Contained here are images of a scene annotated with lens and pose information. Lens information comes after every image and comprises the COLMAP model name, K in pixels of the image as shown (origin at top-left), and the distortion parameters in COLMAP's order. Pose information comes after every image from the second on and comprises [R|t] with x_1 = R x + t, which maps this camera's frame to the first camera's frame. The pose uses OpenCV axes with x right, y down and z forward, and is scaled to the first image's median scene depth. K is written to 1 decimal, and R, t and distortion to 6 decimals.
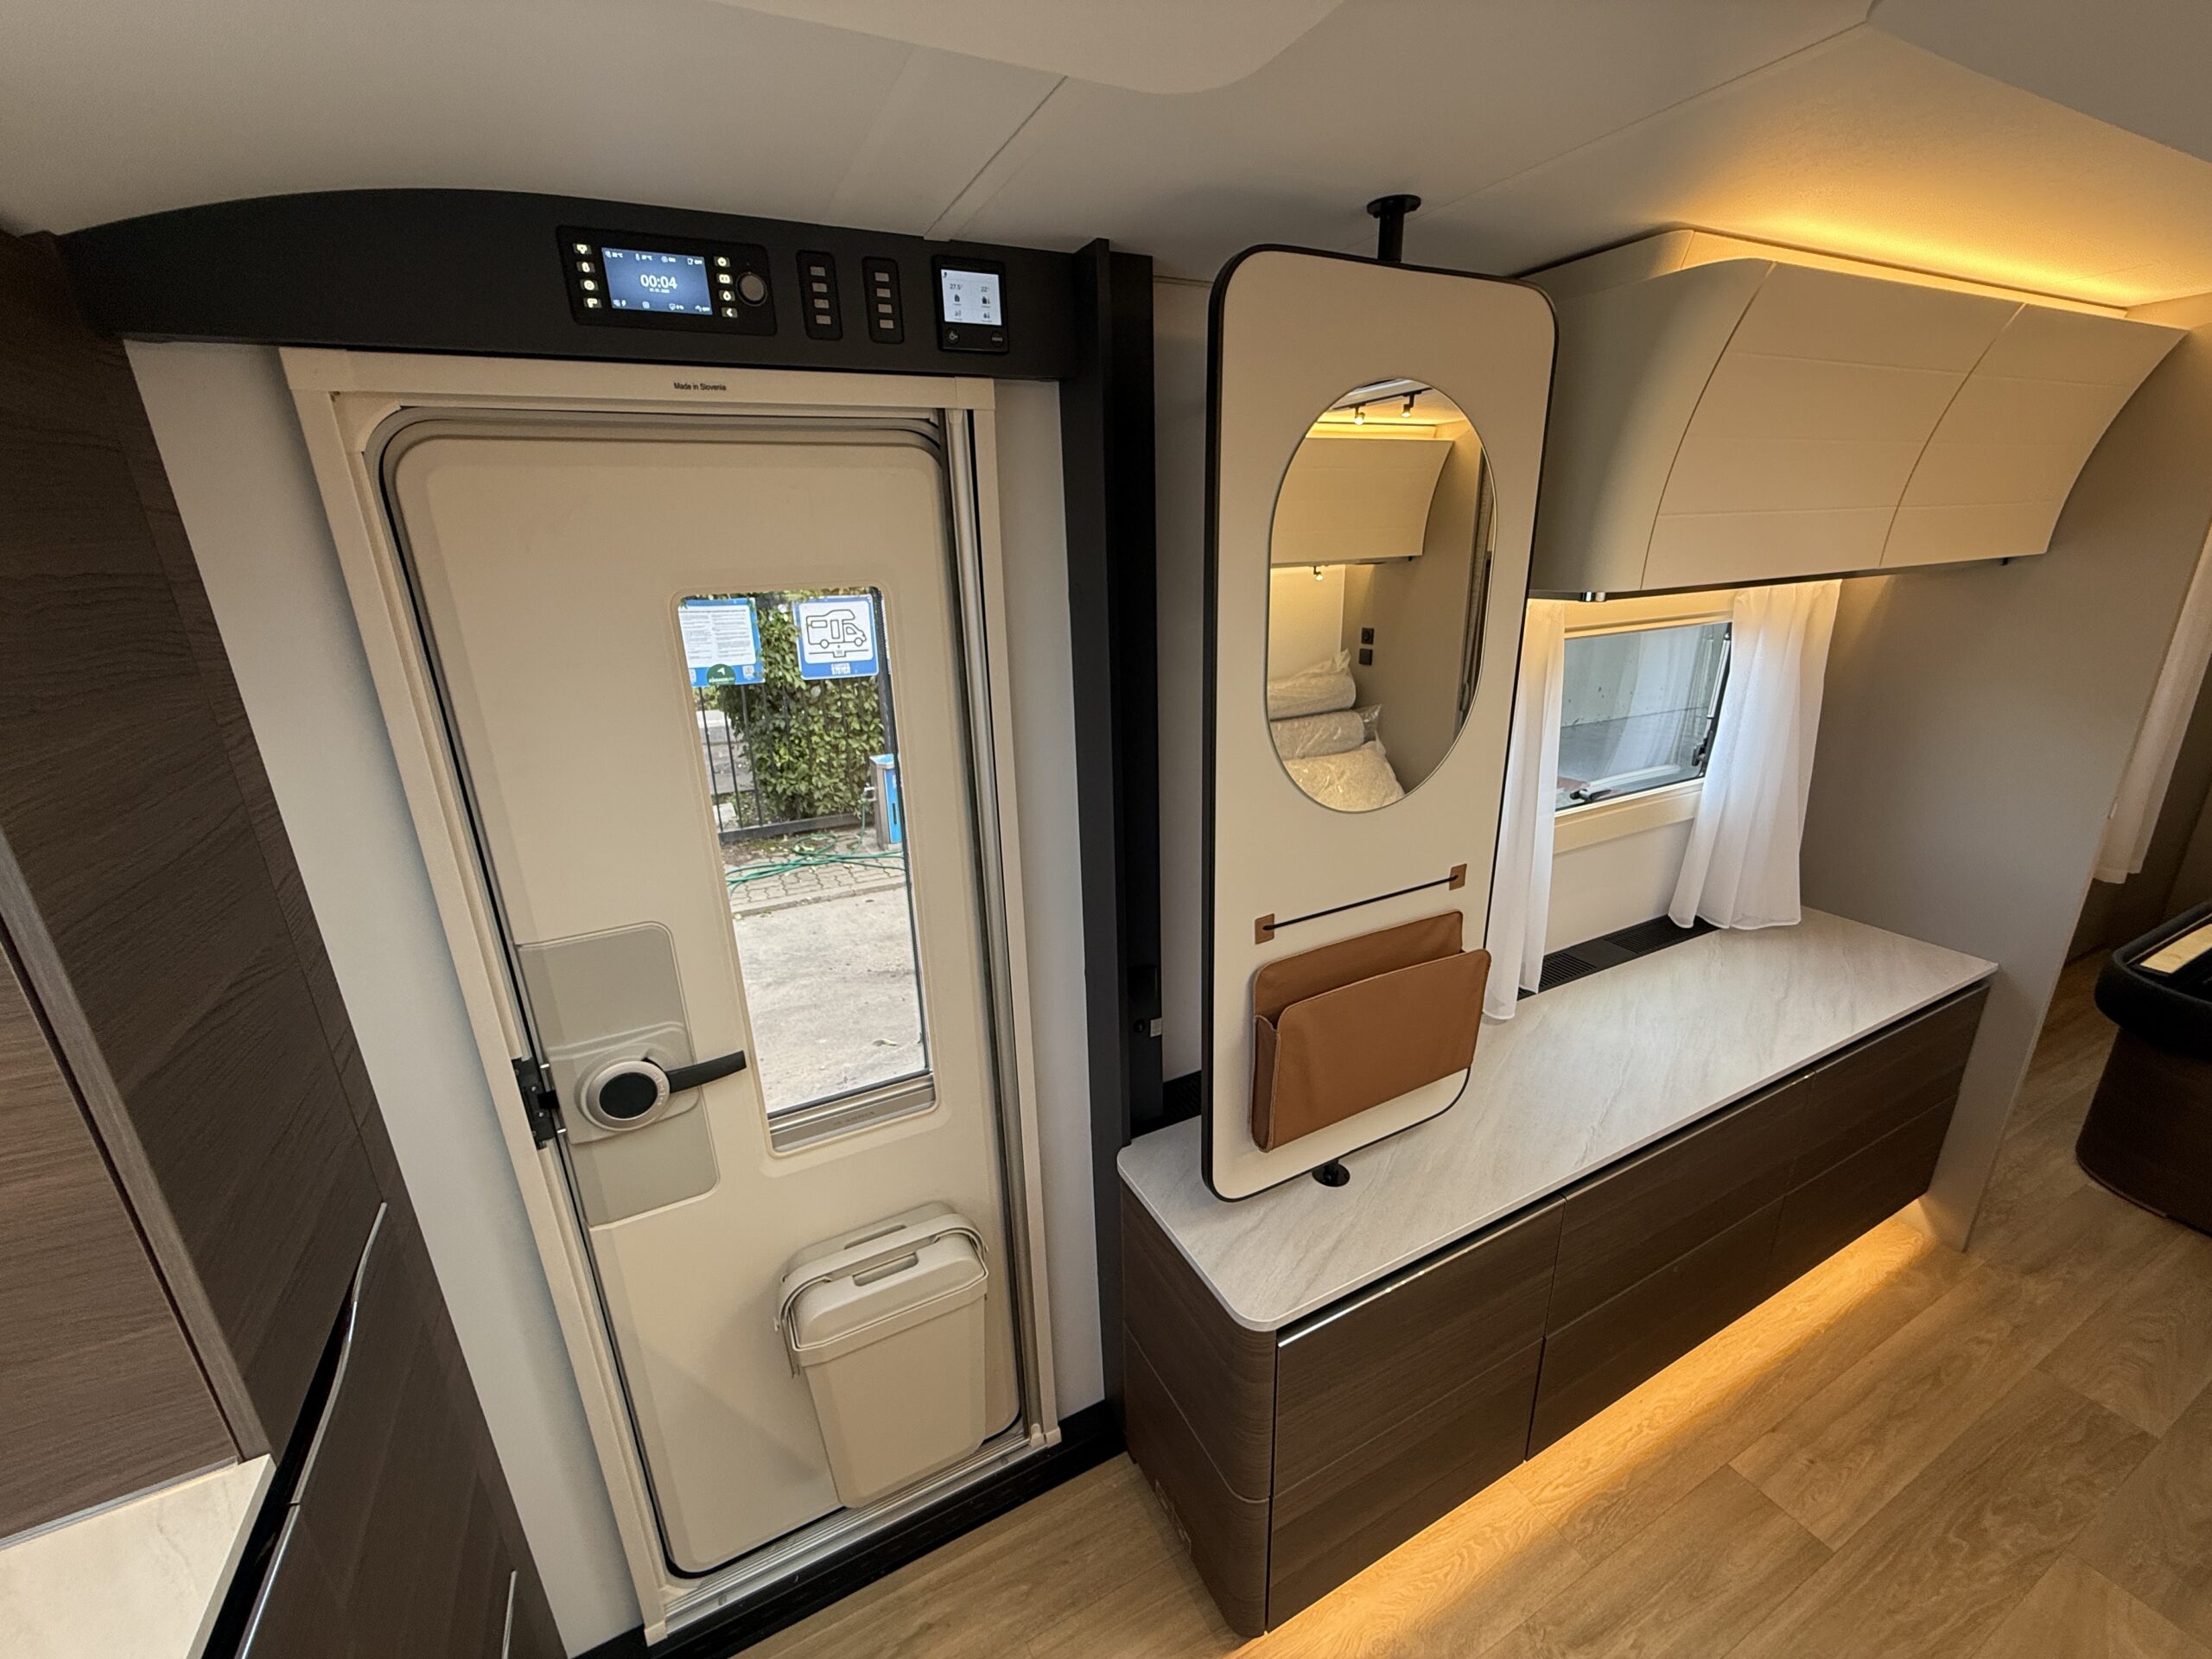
lens RADIAL K [[876.6, 0, 1090.6], [0, 876.6, 831.8], [0, 0, 1]] dist [-0.002521, 0.000310]
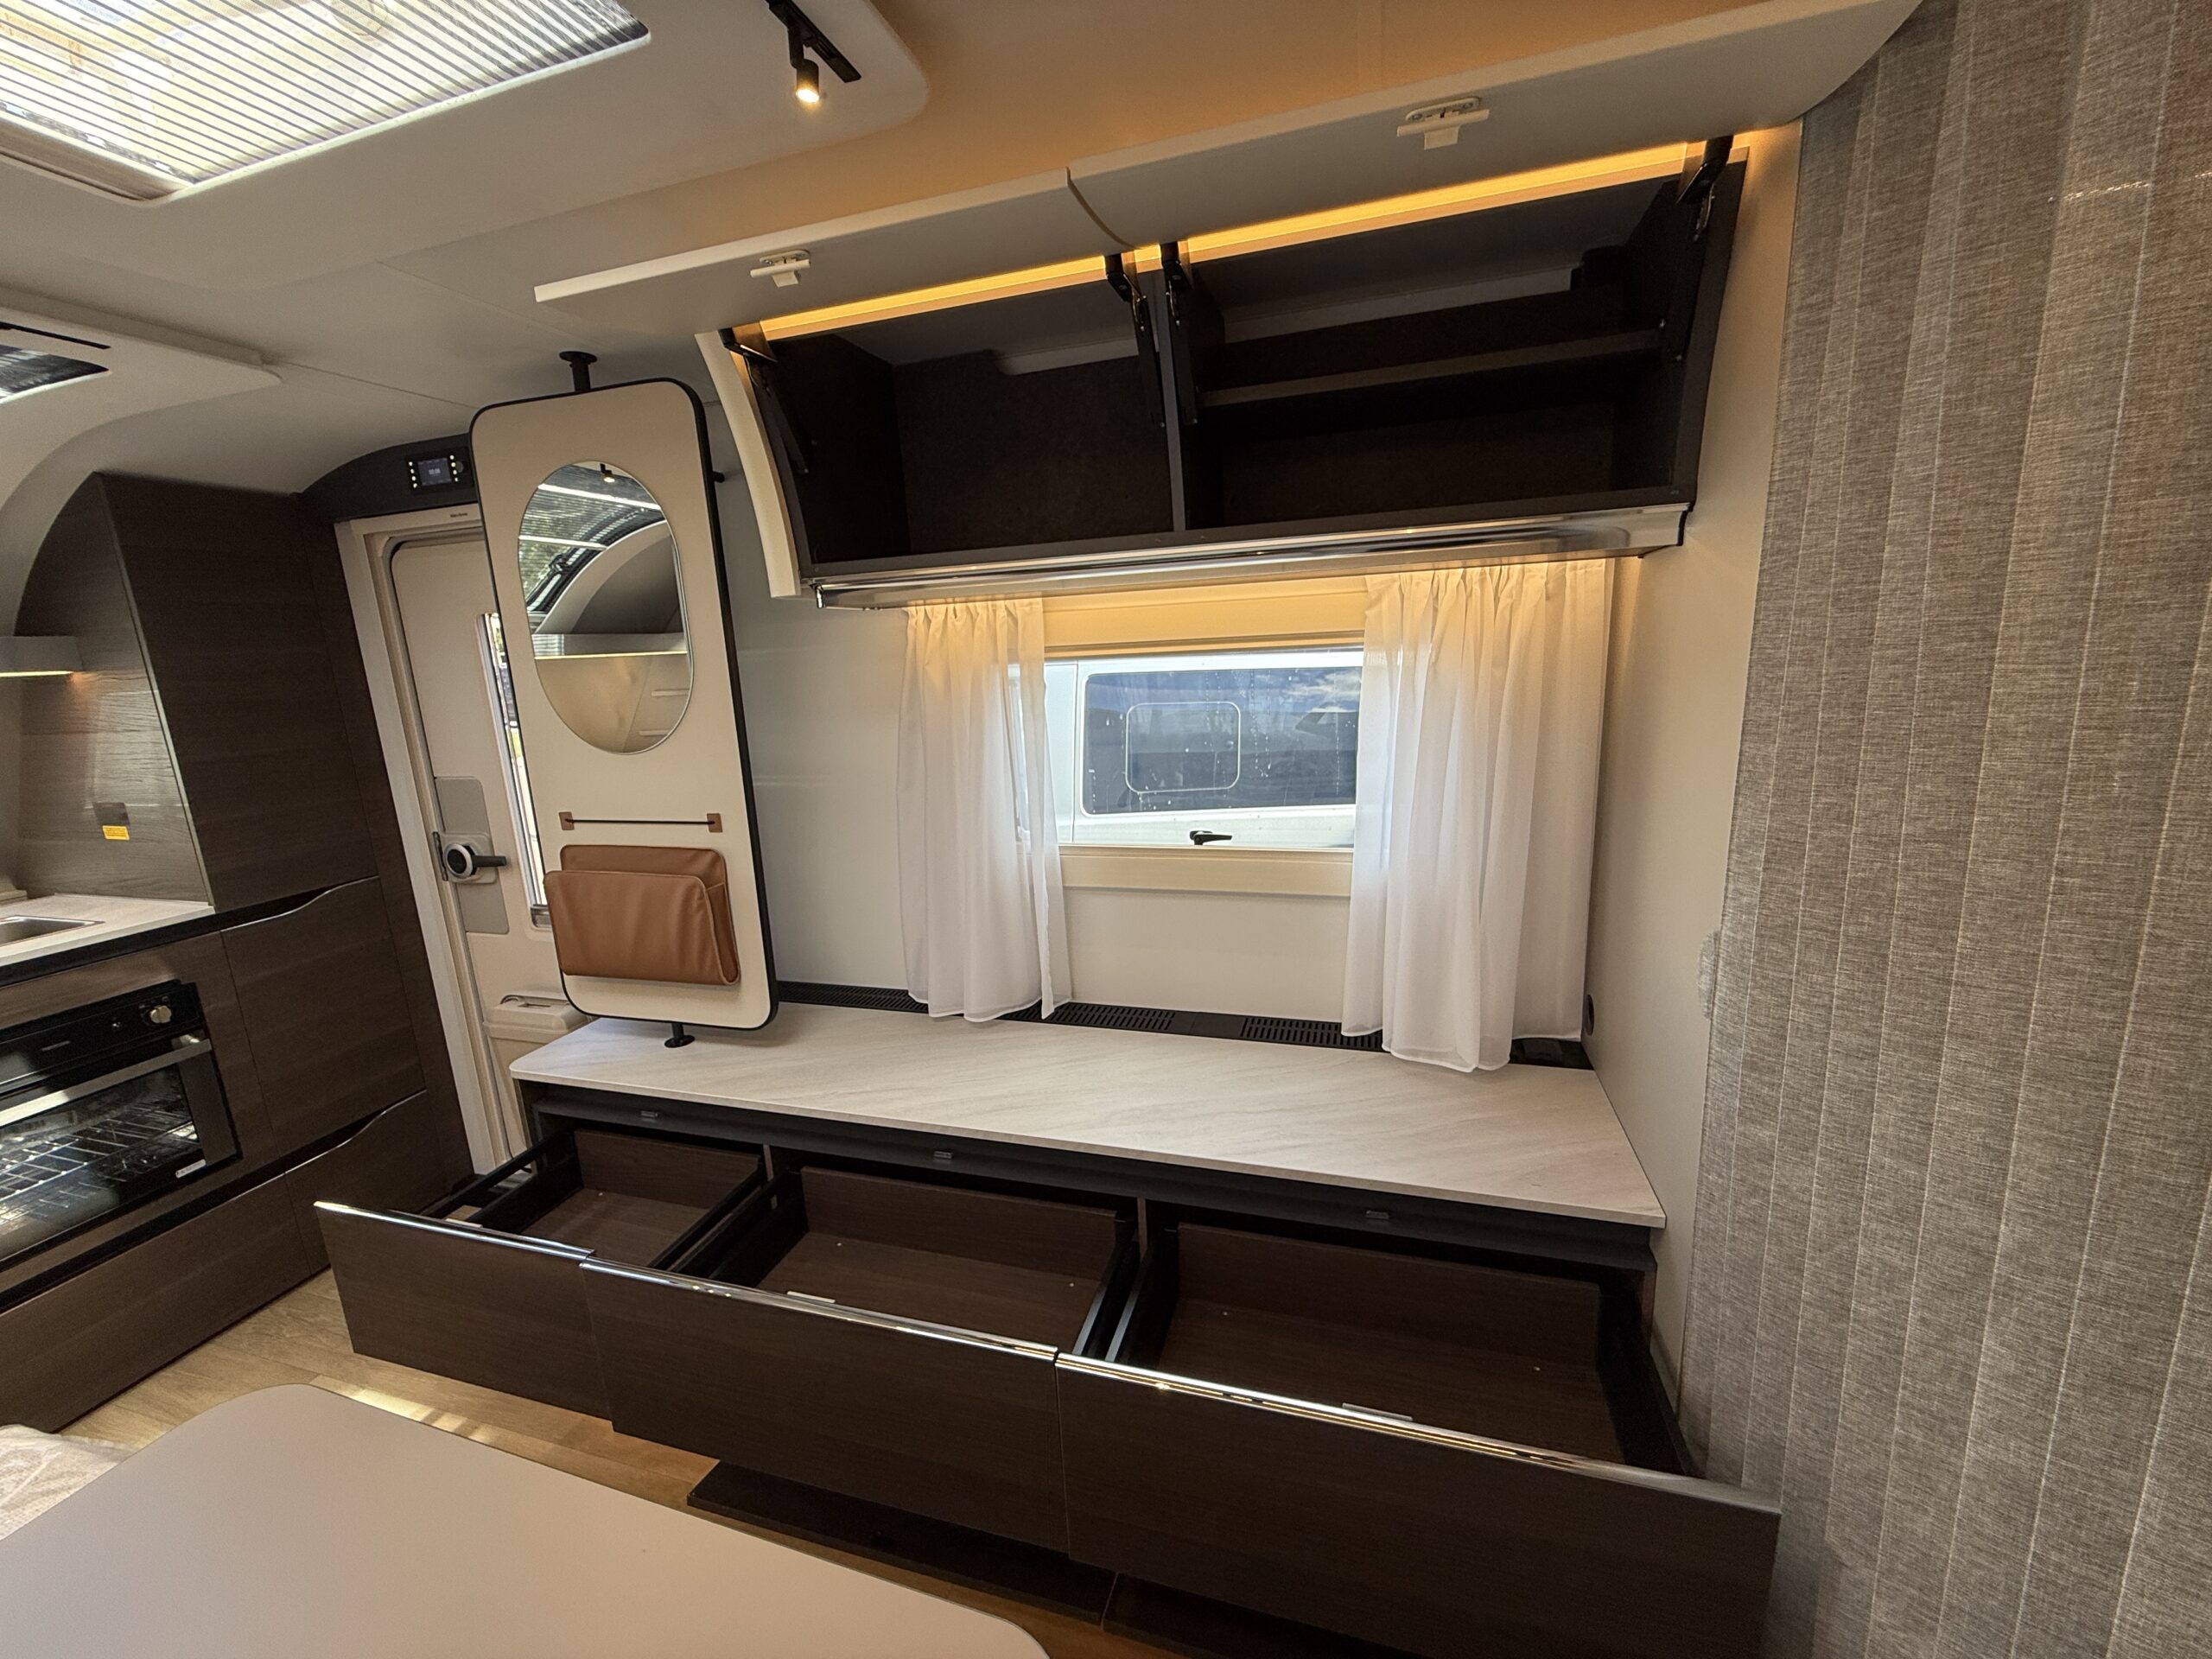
lens RADIAL K [[876.6, 0, 1084.9], [0, 876.6, 830.4], [0, 0, 1]] dist [-0.002521, 0.000310]
pose [[0.721892, 0.142418, -0.677192, 2.103305], [-0.190691, 0.981645, 0.003169, -0.055778], [0.665214, 0.126847, 0.735799, 0.532363]]
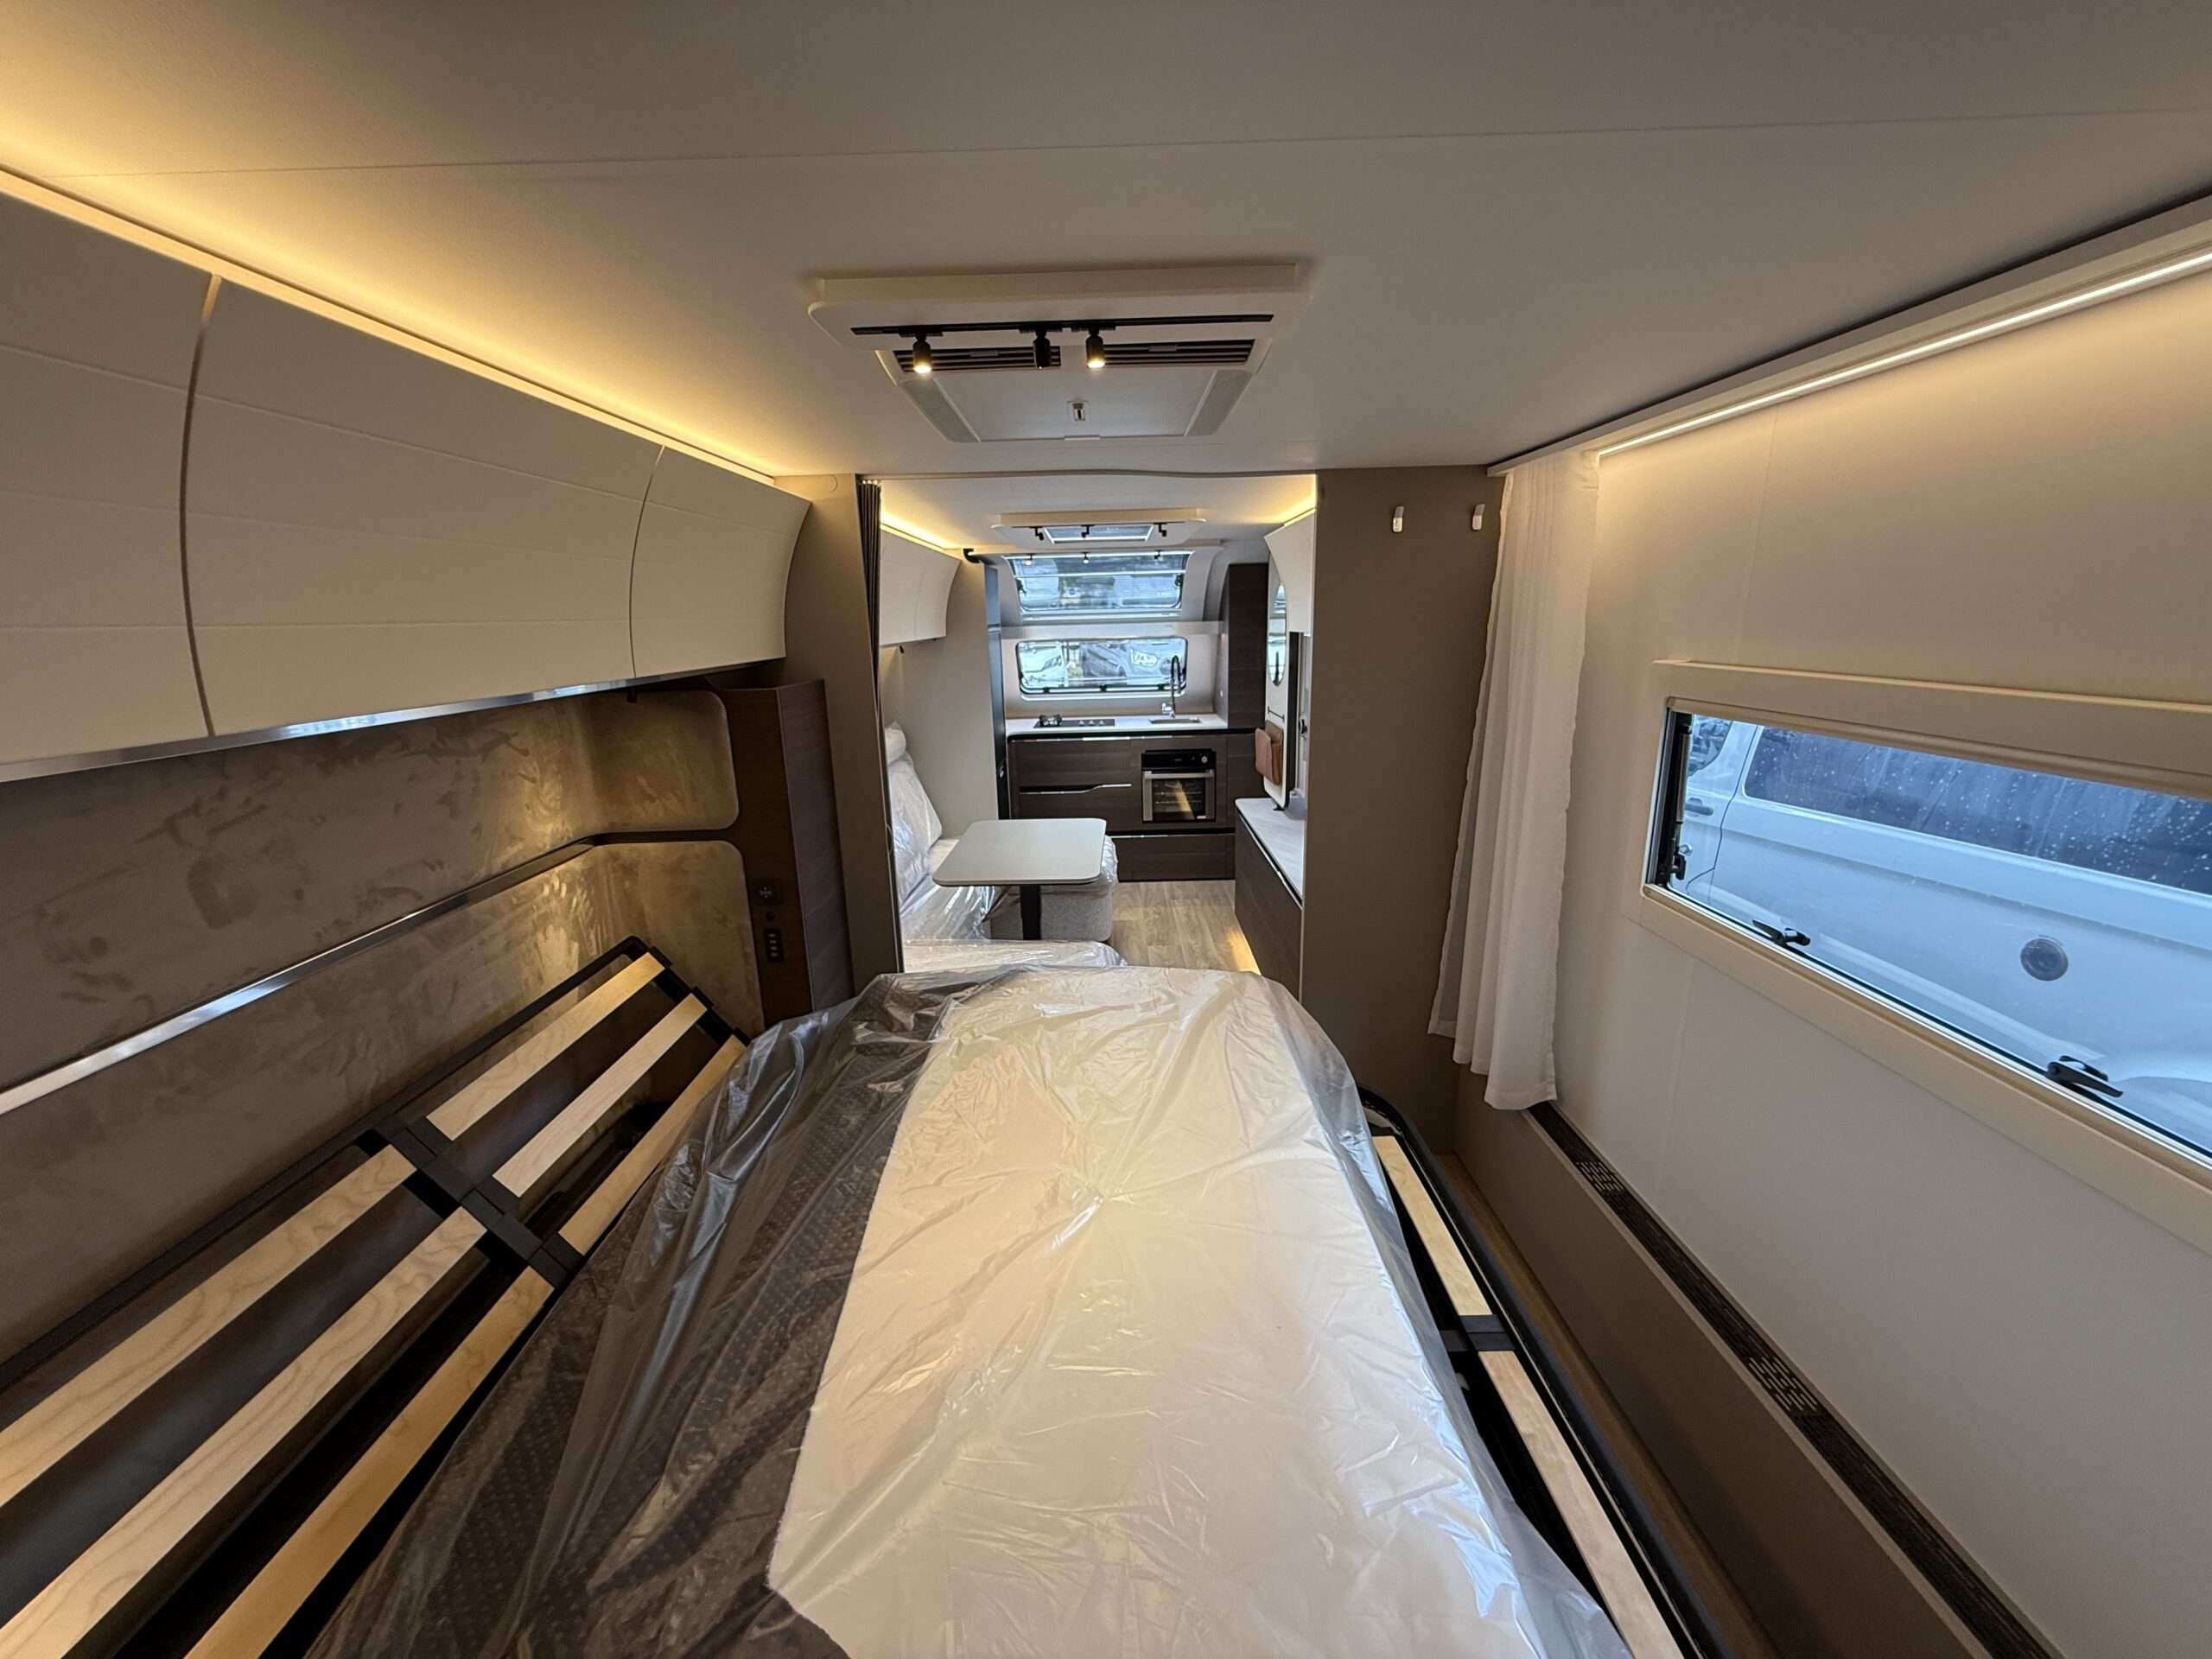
lens RADIAL K [[876.6, 0, 1094.8], [0, 876.6, 825.2], [0, 0, 1]] dist [-0.002521, 0.000310]
pose [[-0.451262, 0.252611, -0.855892, 4.387581], [-0.233773, 0.892142, 0.386565, -0.821820], [0.861228, 0.374526, -0.343536, 2.053752]]
